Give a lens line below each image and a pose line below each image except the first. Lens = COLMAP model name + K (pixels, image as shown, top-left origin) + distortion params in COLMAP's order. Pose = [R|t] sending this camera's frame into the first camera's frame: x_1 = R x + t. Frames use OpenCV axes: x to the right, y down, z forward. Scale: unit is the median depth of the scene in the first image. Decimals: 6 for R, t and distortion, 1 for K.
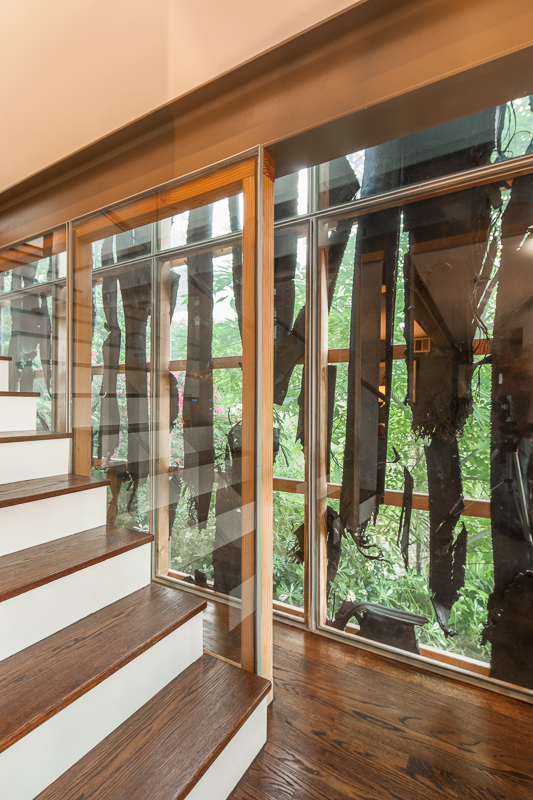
lens RADIAL K [[395.0, 0, 263.1], [0, 395.0, 399.3], [0, 0, 1]] dist [0.001606, -0.003784]
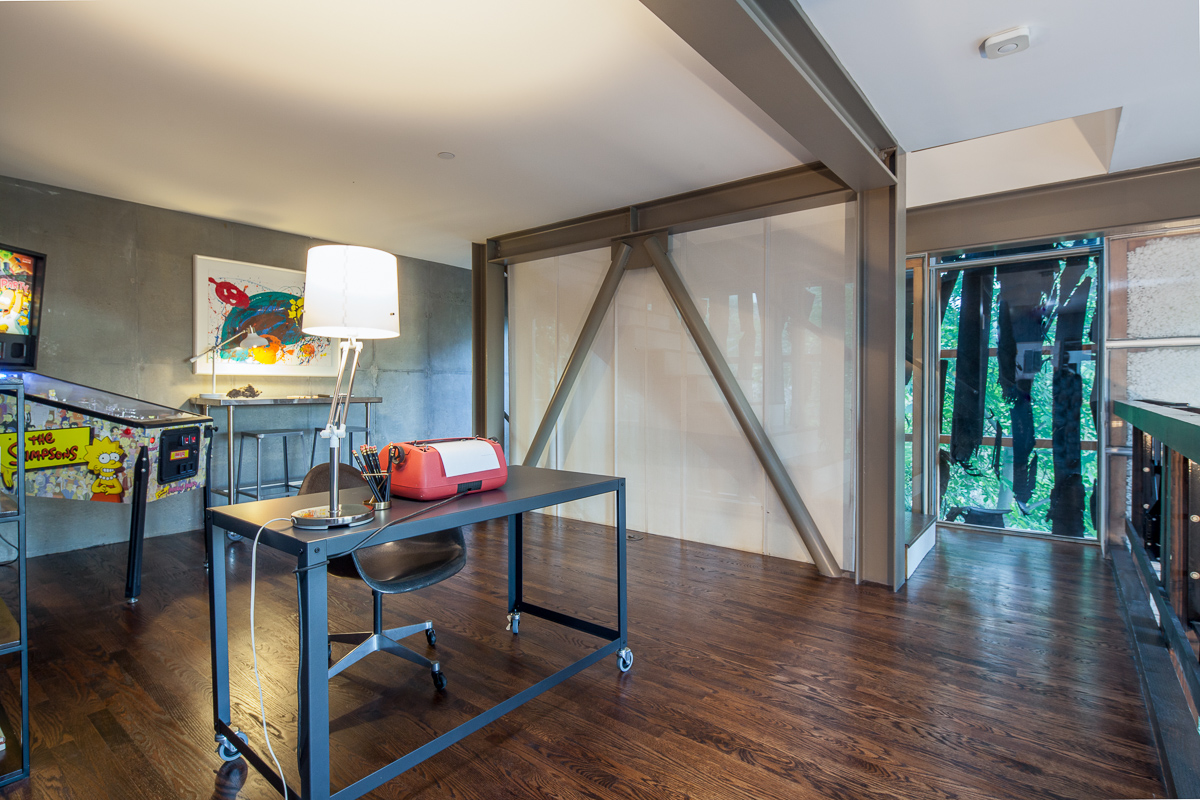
lens RADIAL K [[592.5, 0, 608.3], [0, 592.5, 394.3], [0, 0, 1]] dist [0.001606, -0.003784]
pose [[0.990063, 0.001752, -0.140615, -0.929623], [-0.000466, 0.999958, 0.009174, 0.035216], [0.140625, -0.009017, 0.990022, -1.736216]]
